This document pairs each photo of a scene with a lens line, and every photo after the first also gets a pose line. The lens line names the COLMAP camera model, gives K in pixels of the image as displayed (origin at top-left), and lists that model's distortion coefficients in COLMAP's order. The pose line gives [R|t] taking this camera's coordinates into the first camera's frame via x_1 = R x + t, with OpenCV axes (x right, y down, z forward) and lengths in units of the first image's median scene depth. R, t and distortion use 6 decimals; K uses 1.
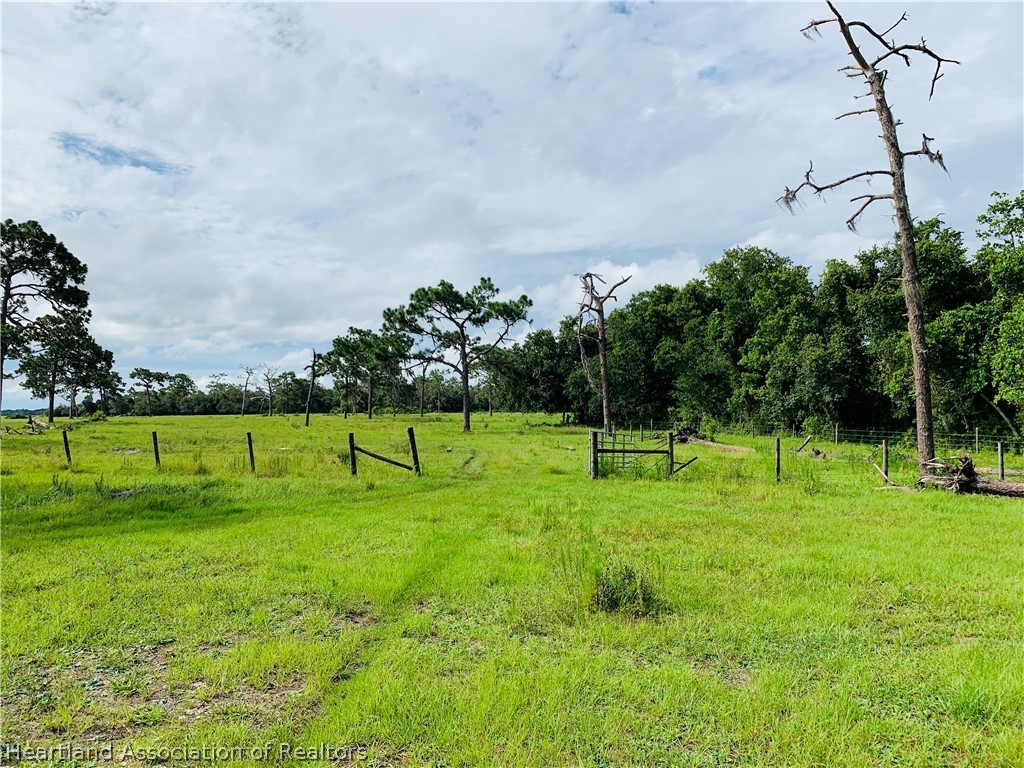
lens RADIAL K [[774.9, 0, 513.9], [0, 774.9, 385.9], [0, 0, 1]] dist [-0.003311, -0.002803]
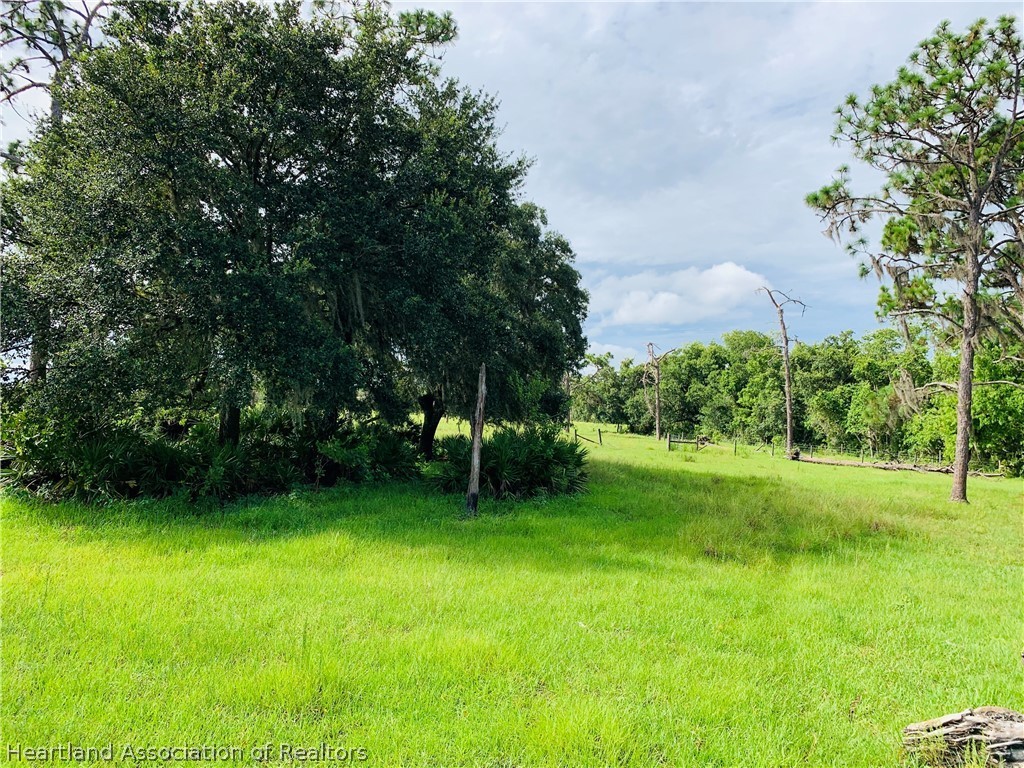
lens RADIAL K [[774.9, 0, 509.8], [0, 774.9, 383.7], [0, 0, 1]] dist [-0.003311, -0.002803]
pose [[0.997999, 0.053733, -0.033333, -0.149858], [-0.054068, 0.998495, -0.009213, -0.025540], [0.032788, 0.010997, 0.999402, -0.694319]]
